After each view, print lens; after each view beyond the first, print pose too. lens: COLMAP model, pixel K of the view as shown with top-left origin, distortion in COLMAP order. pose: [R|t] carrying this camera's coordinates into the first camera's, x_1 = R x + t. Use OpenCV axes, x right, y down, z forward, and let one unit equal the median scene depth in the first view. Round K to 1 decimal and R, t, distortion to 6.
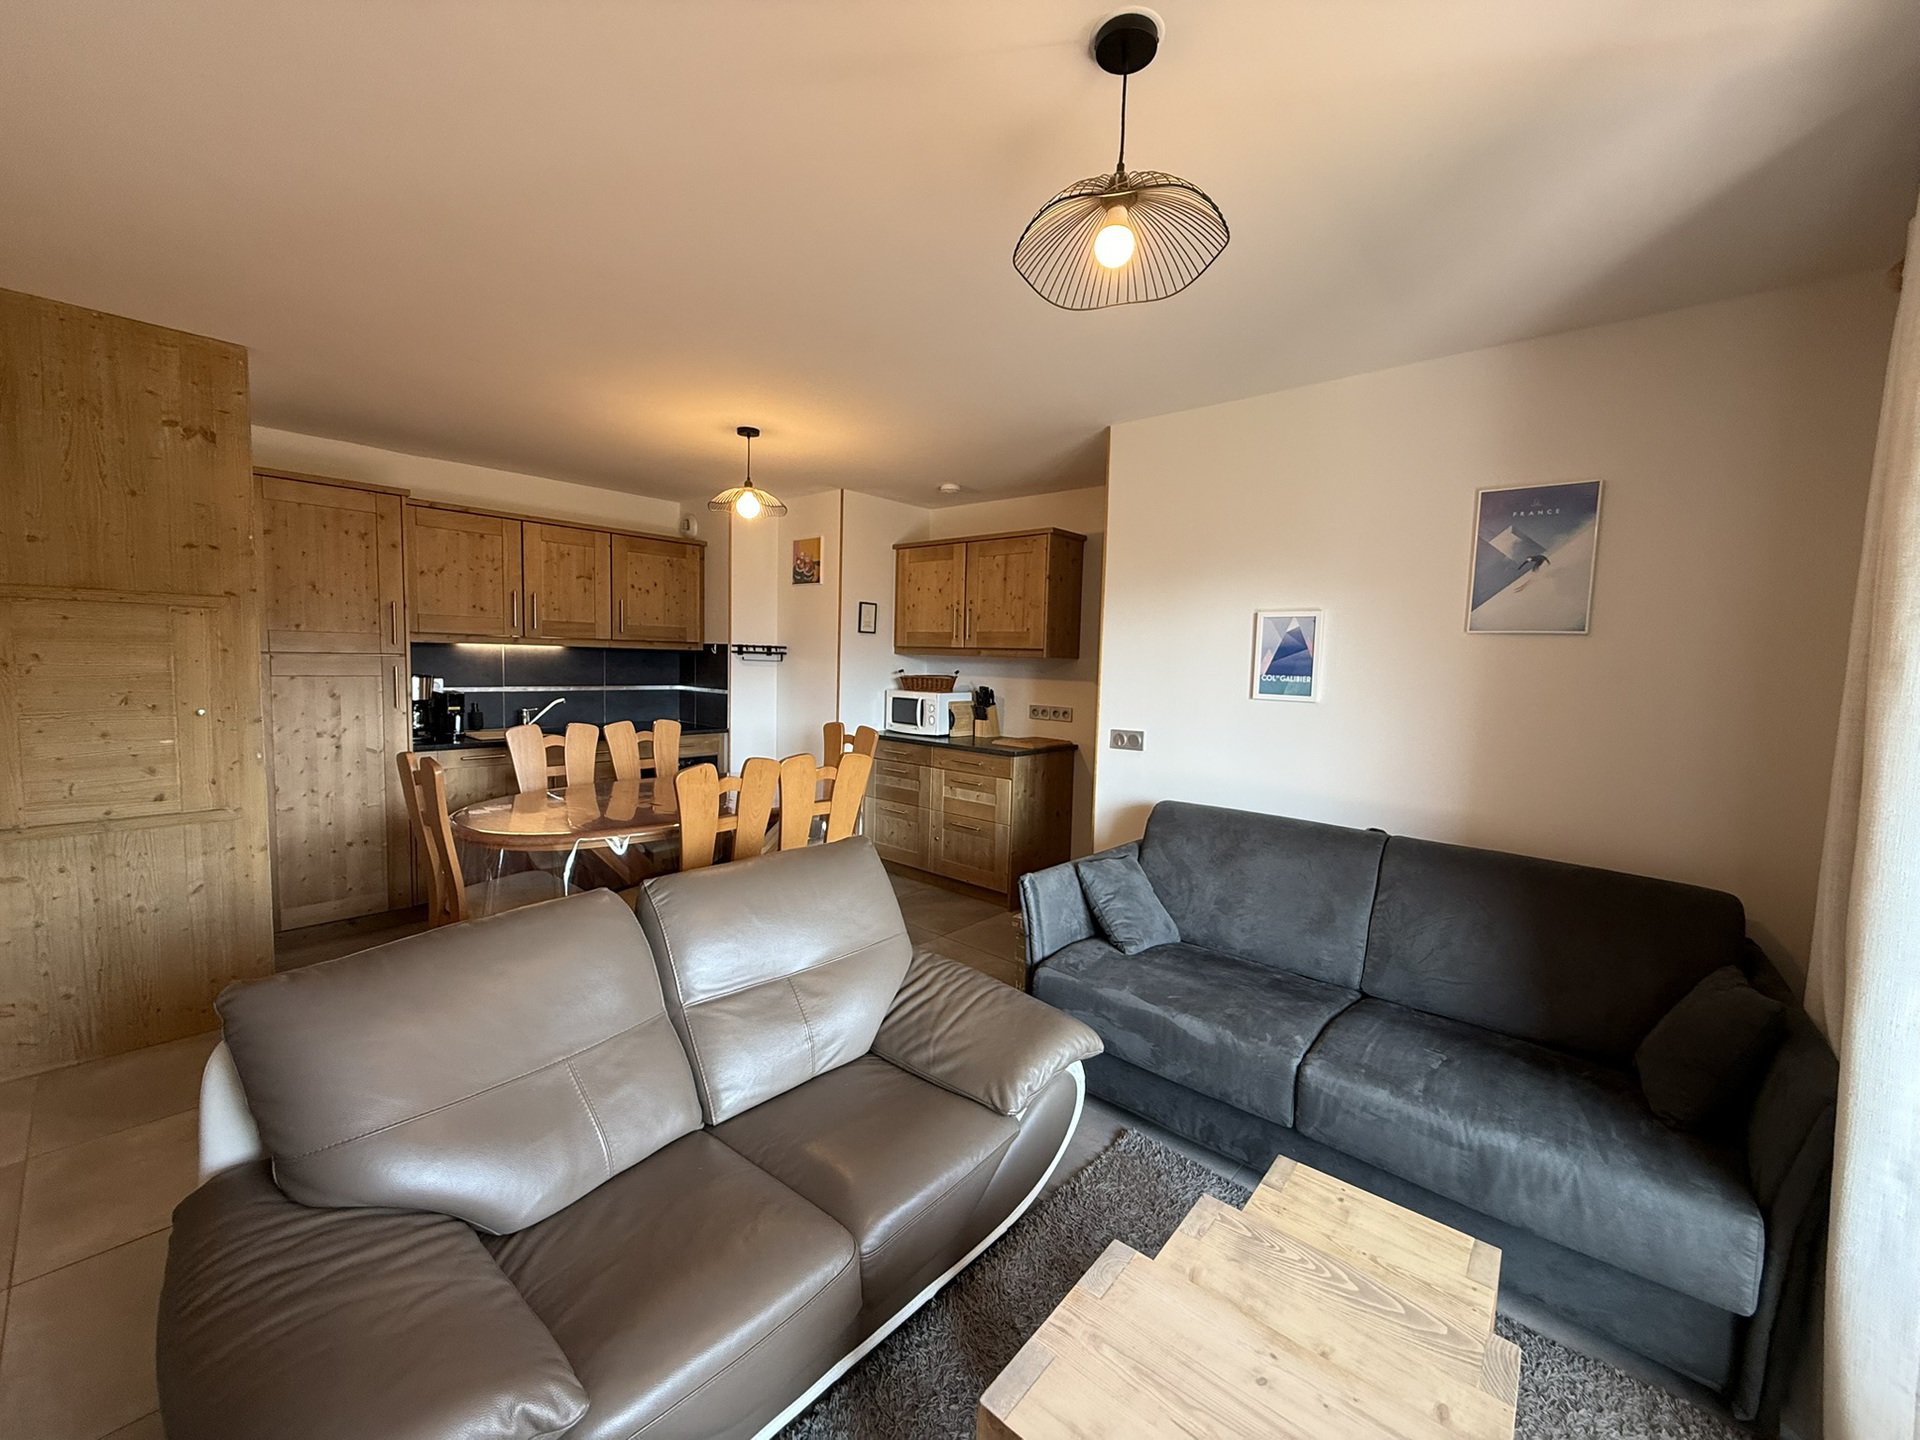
lens RADIAL K [[763.8, 0, 949.1], [0, 763.8, 717.1], [0, 0, 1]] dist [0.000529, 0.000504]
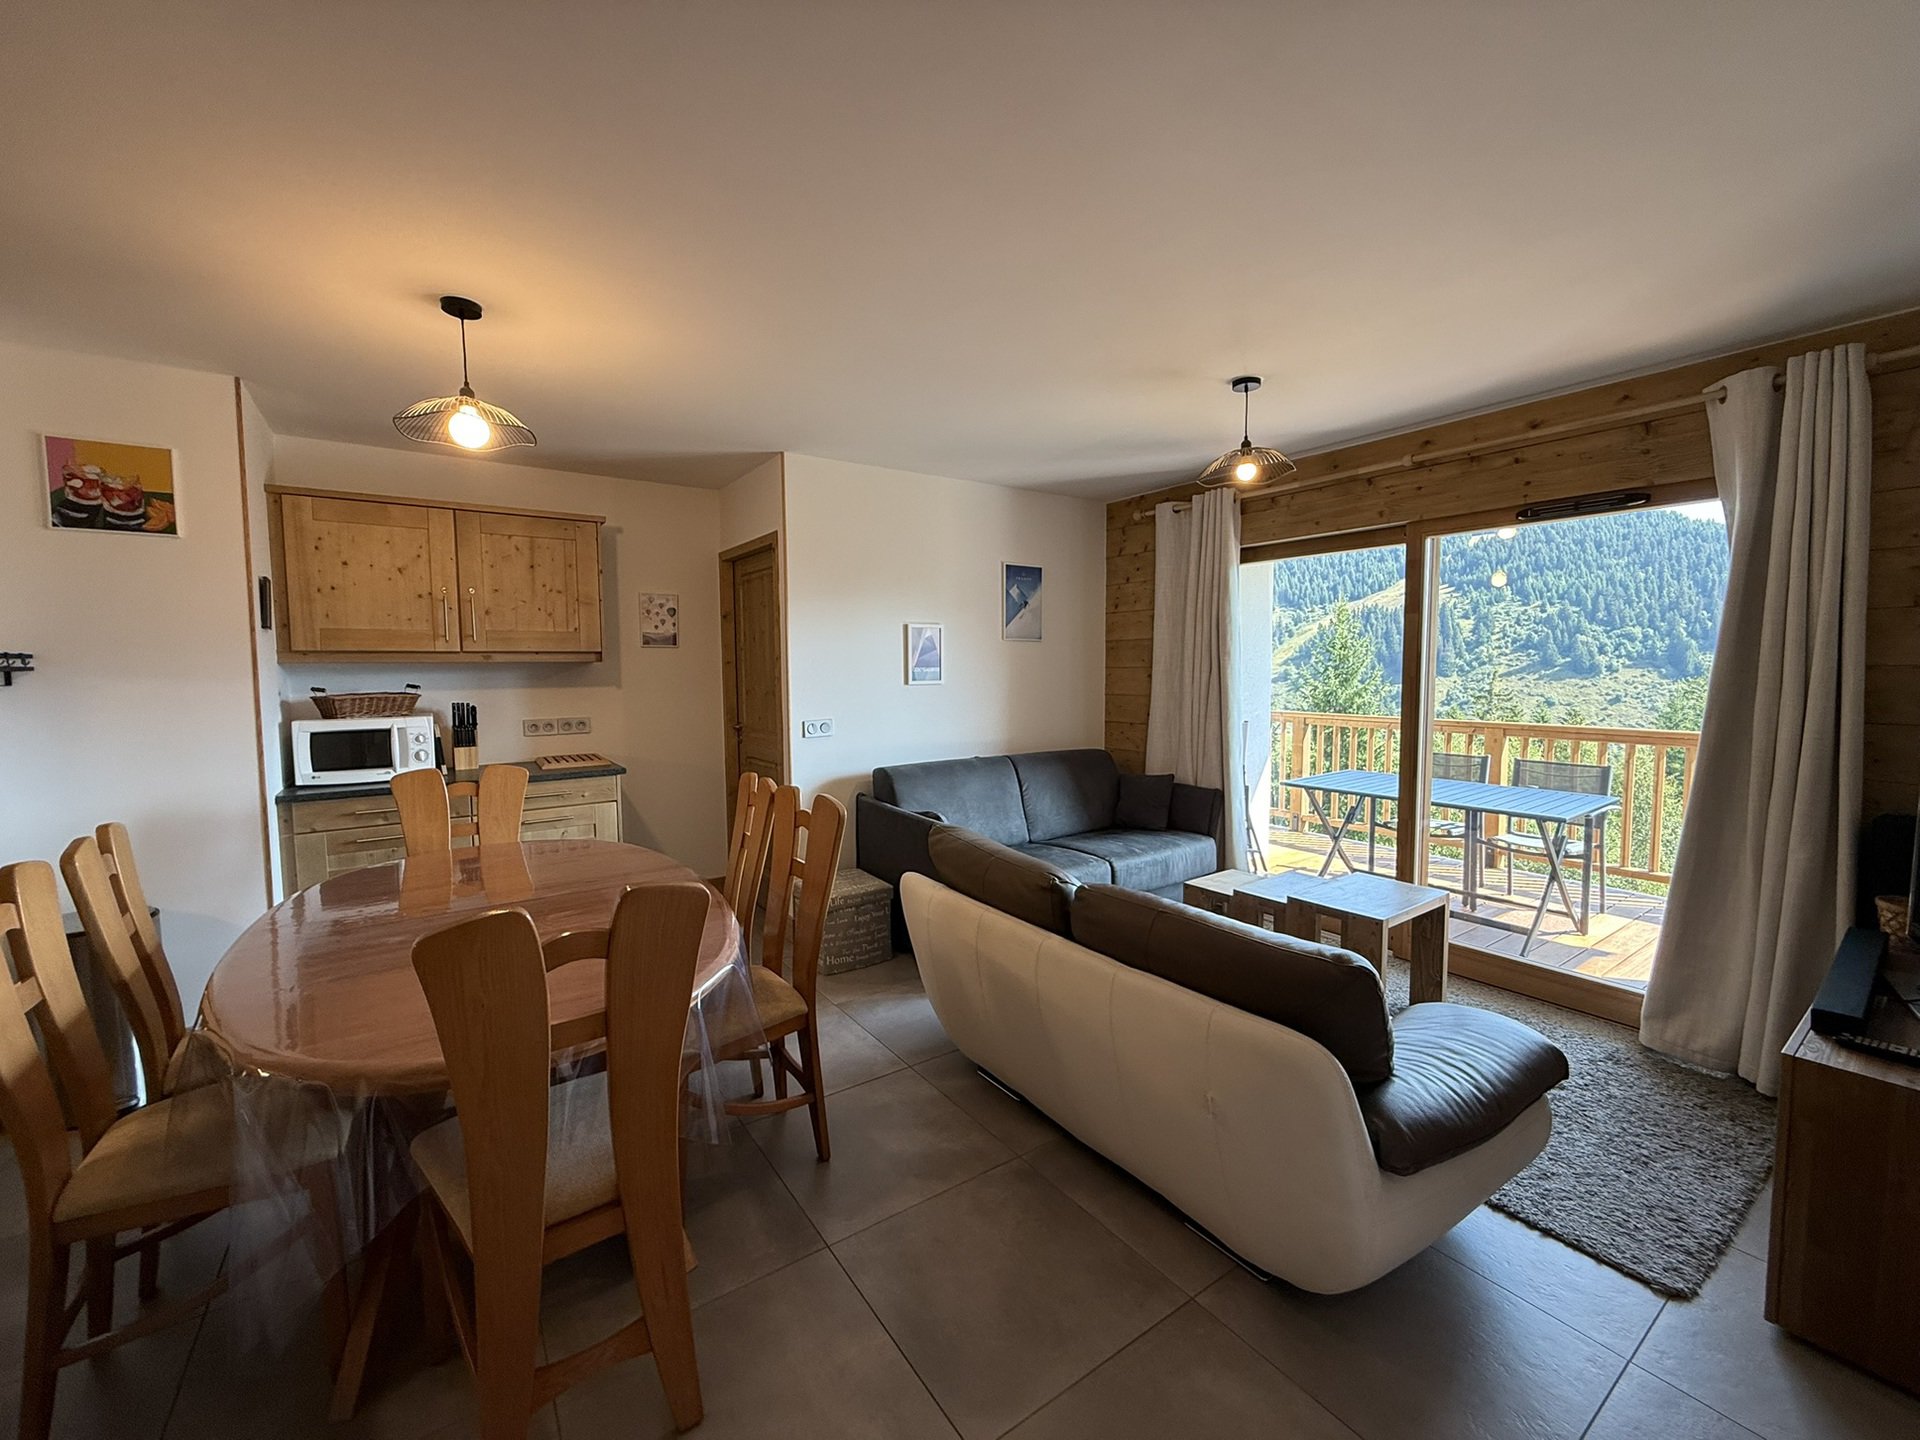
lens RADIAL K [[764.4, 0, 953.7], [0, 764.4, 717.2], [0, 0, 1]] dist [0.000843, -0.000235]
pose [[0.230372, -0.095996, 0.968356, -0.608893], [0.092344, 0.992788, 0.076449, -0.041060], [-0.968711, 0.071810, 0.237575, 0.370063]]
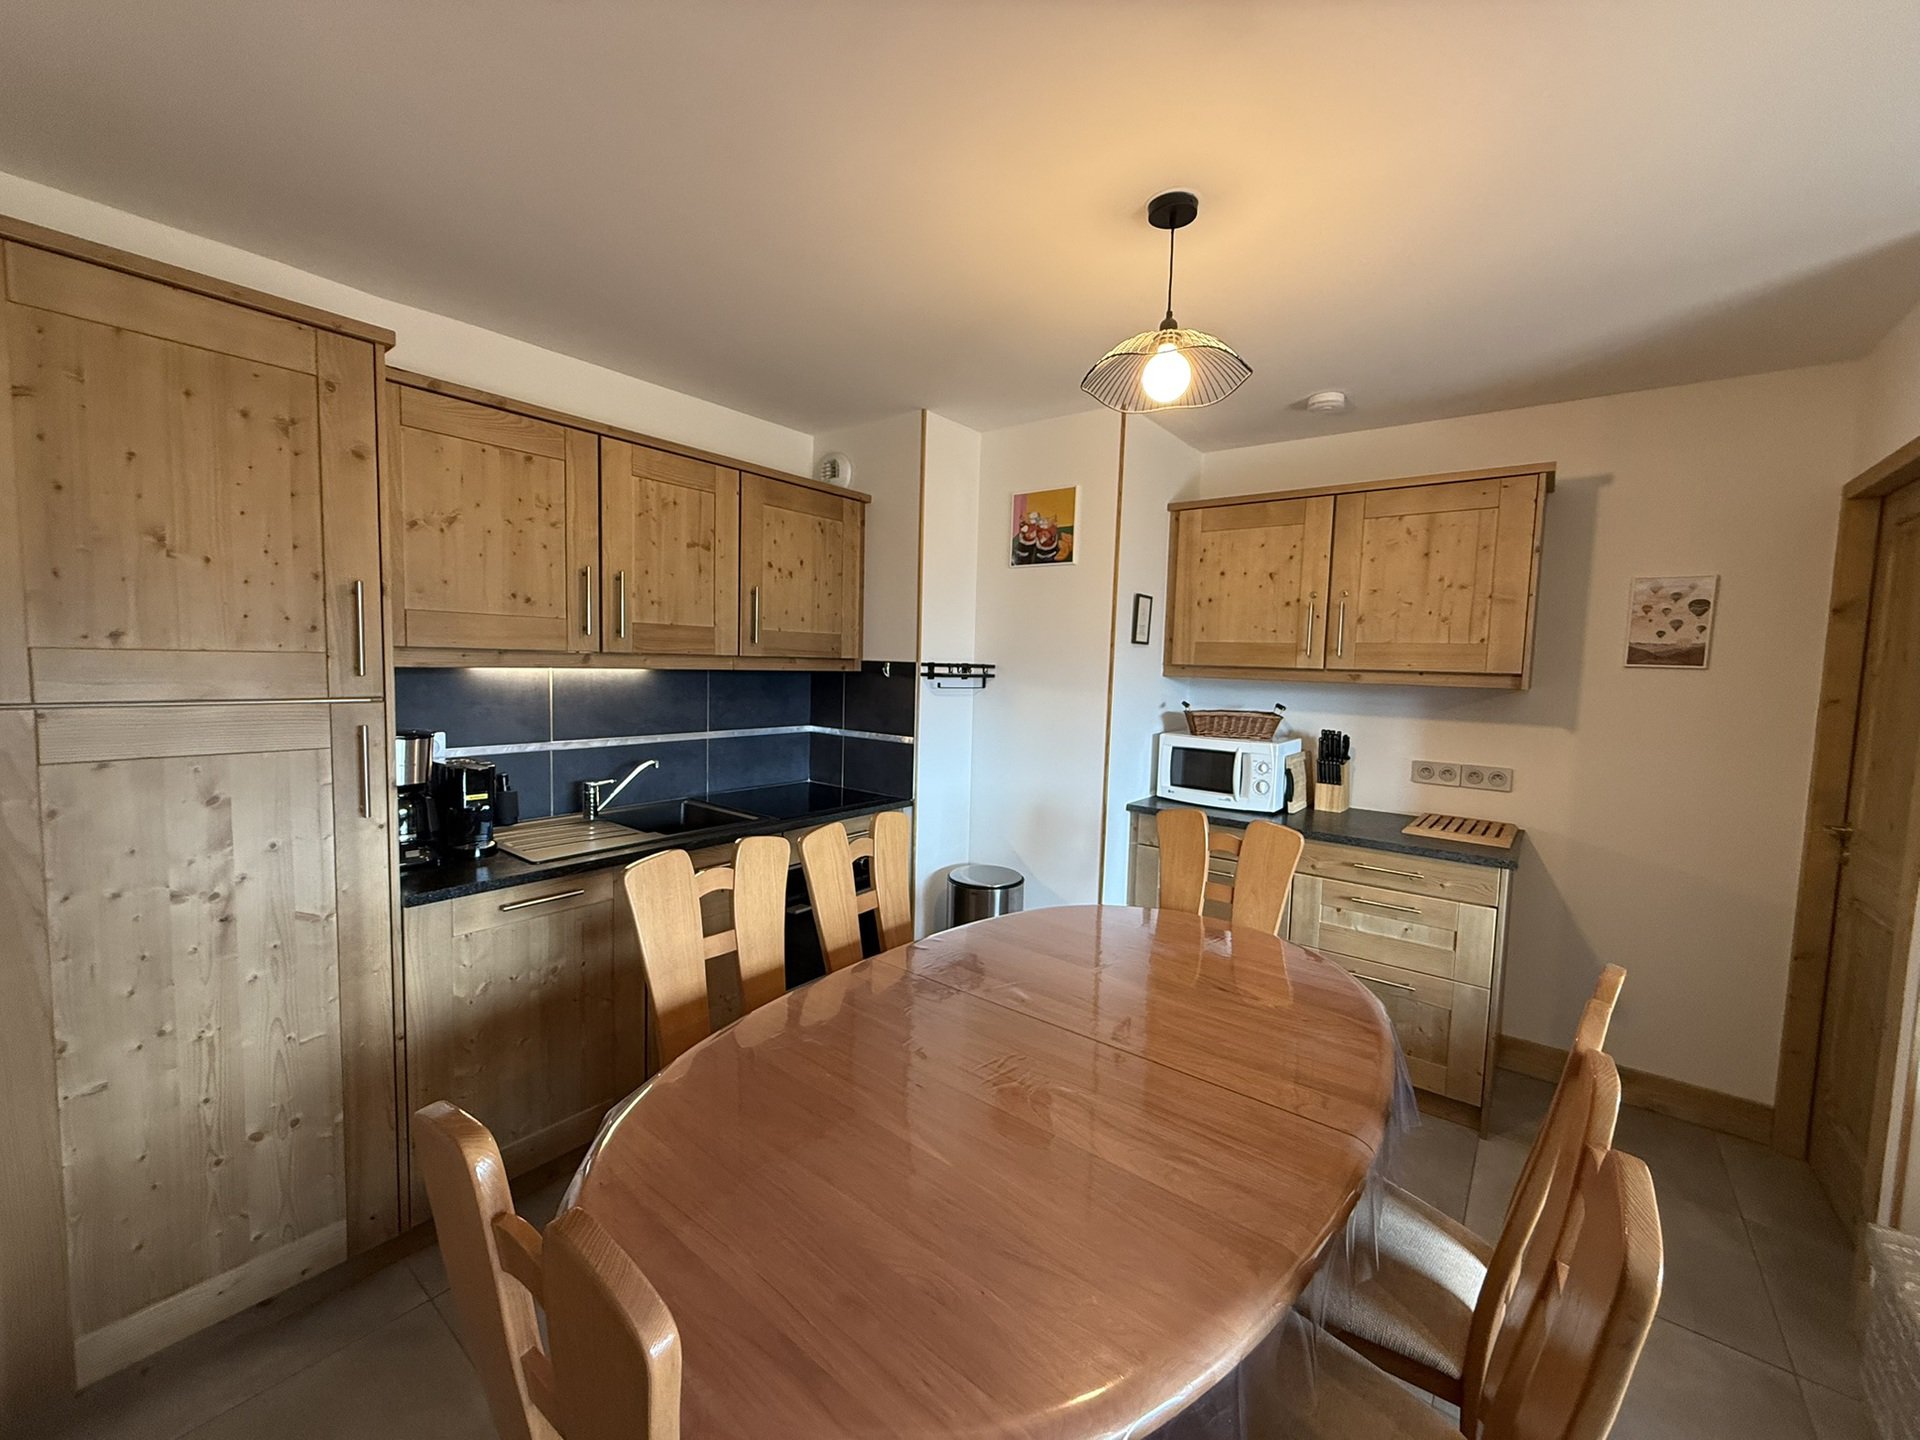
lens RADIAL K [[763.8, 0, 949.1], [0, 763.8, 717.1], [0, 0, 1]] dist [0.000529, 0.000504]
pose [[0.998058, -0.004867, 0.062106, -0.322890], [0.005018, 0.999985, -0.002270, -0.053885], [-0.062094, 0.002577, 0.998067, 0.419356]]
